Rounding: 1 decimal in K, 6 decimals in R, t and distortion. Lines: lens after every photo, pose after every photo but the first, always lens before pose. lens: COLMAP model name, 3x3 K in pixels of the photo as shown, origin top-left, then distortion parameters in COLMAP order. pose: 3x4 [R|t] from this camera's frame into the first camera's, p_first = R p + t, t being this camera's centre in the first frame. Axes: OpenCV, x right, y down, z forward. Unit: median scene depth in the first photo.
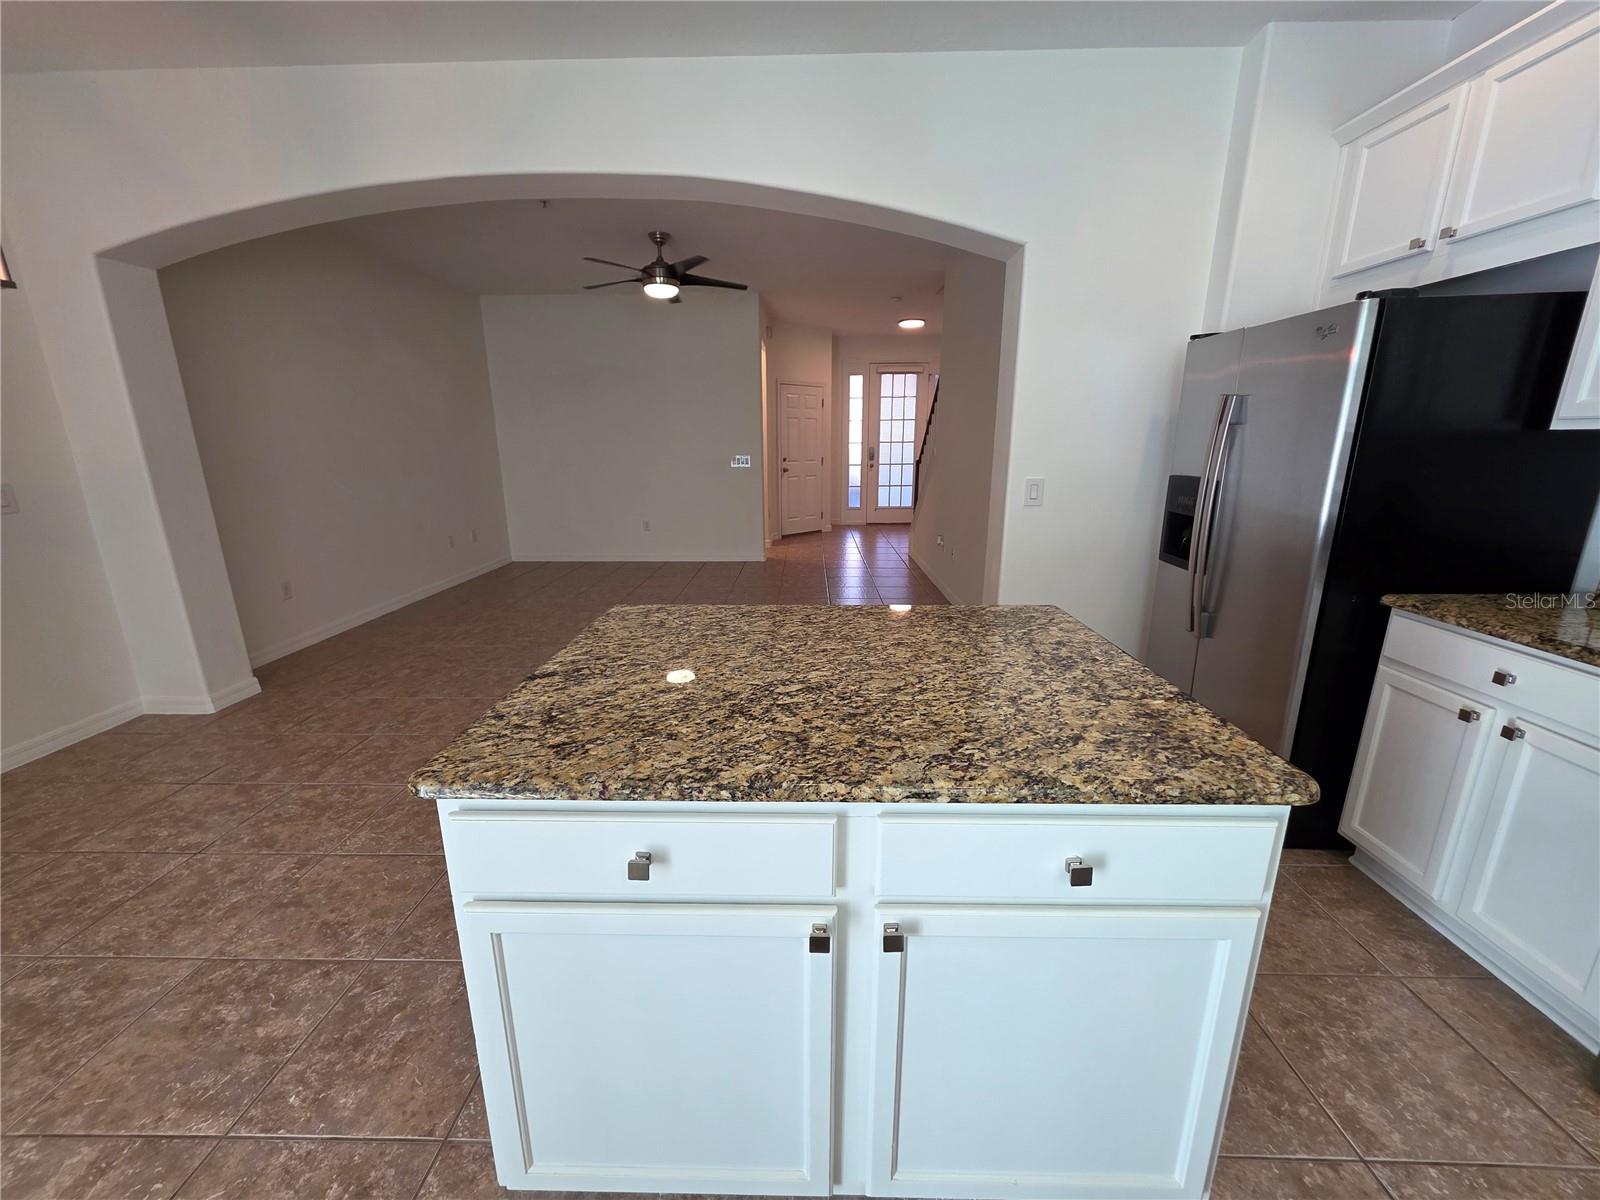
lens RADIAL K [[642.5, 0, 795.3], [0, 642.5, 606.6], [0, 0, 1]] dist [0.000415, 0.000246]
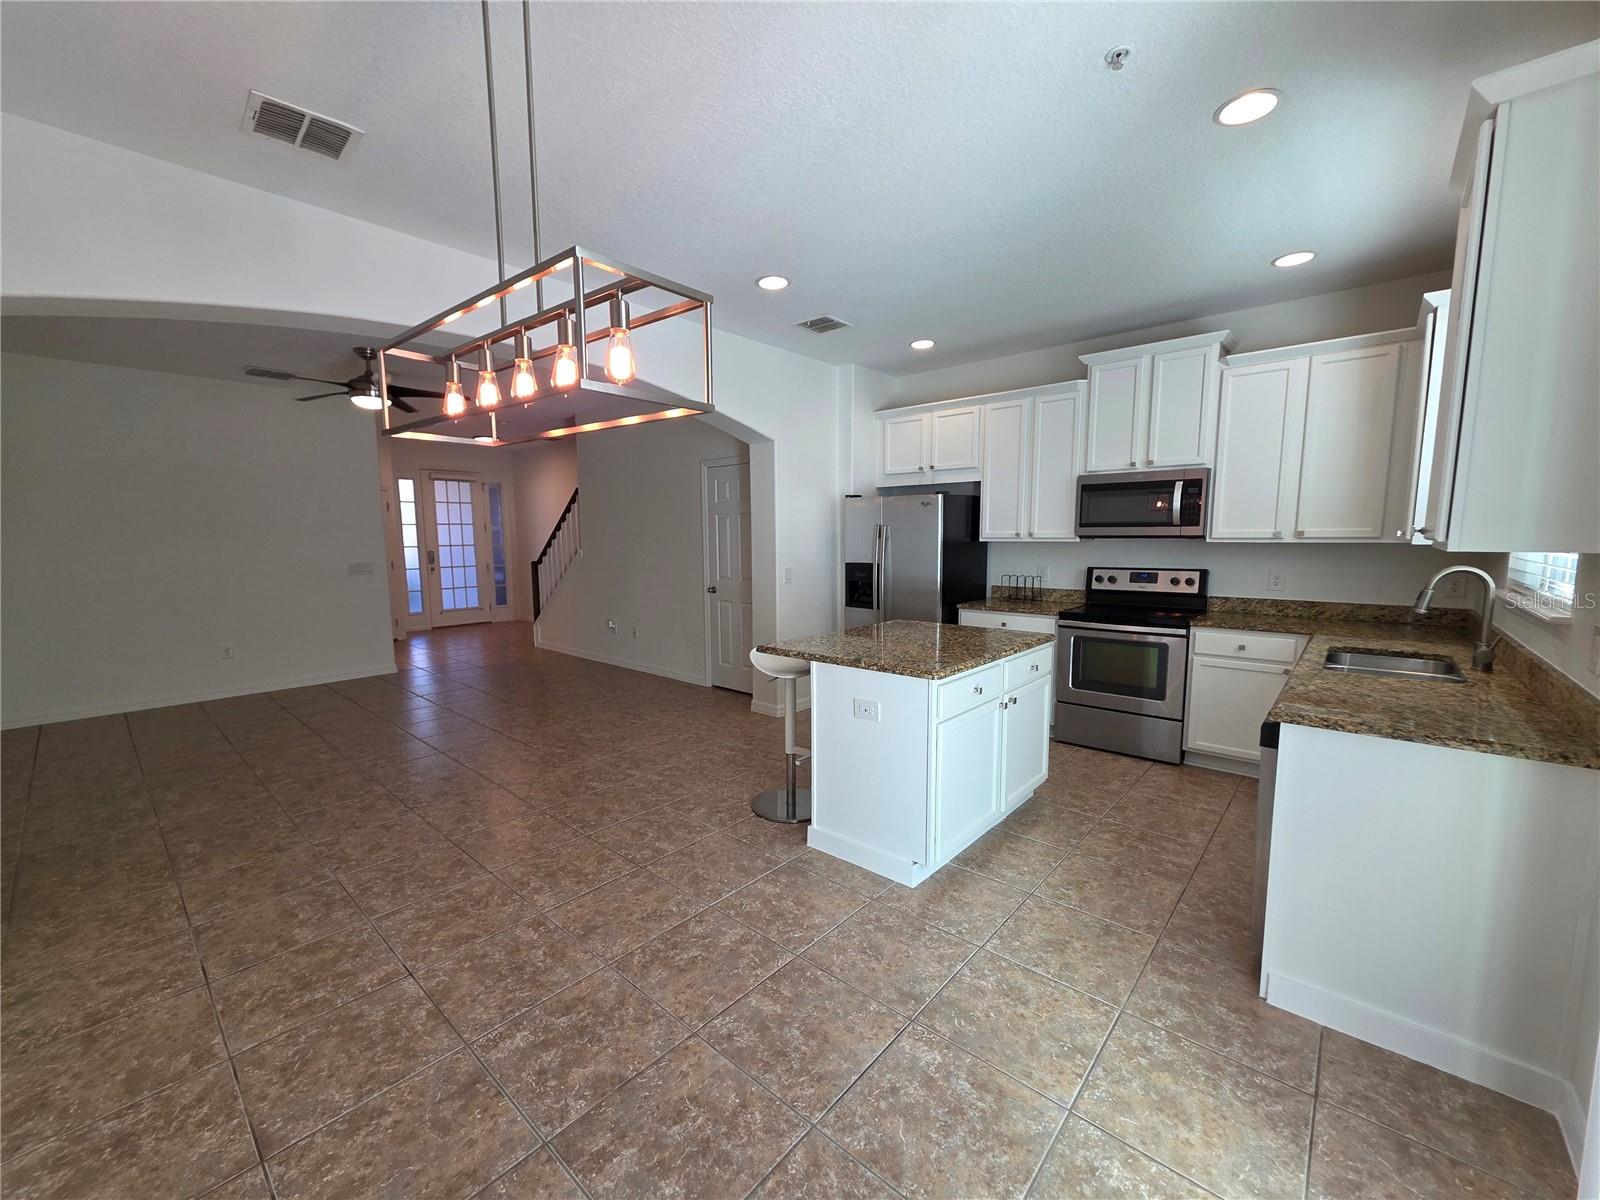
lens RADIAL K [[640.0, 0, 796.3], [0, 640.0, 606.8], [0, 0, 1]] dist [0.001968, 0.000485]
pose [[0.646784, -0.084653, 0.757960, -0.574986], [0.196038, 0.978882, -0.057956, 0.005645], [-0.737048, 0.186074, 0.649721, -0.073074]]
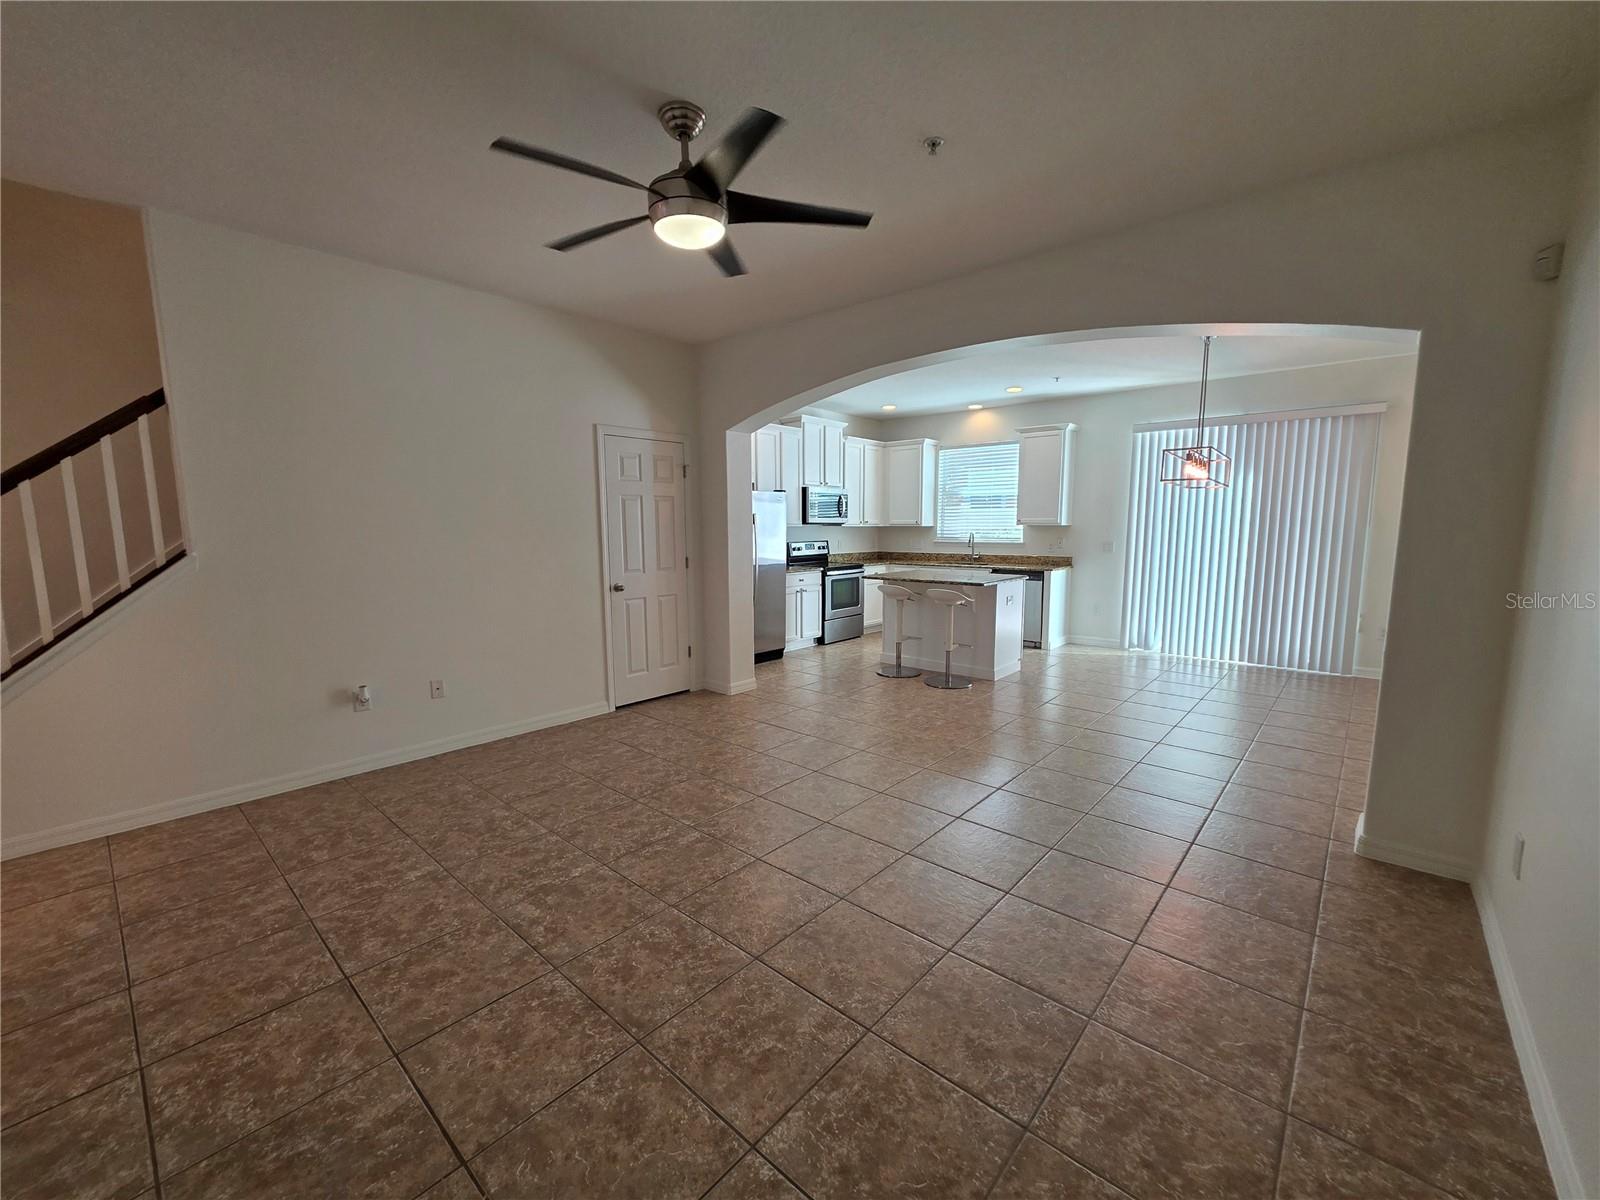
lens RADIAL K [[647.1, 0, 807.3], [0, 647.1, 599.3], [0, 0, 1]] dist [0.002689, 0.000344]
pose [[-0.765494, -0.068704, 0.639765, -0.613757], [0.168569, 0.938143, 0.302444, -0.376386], [-0.620970, 0.339364, -0.706561, 1.408562]]
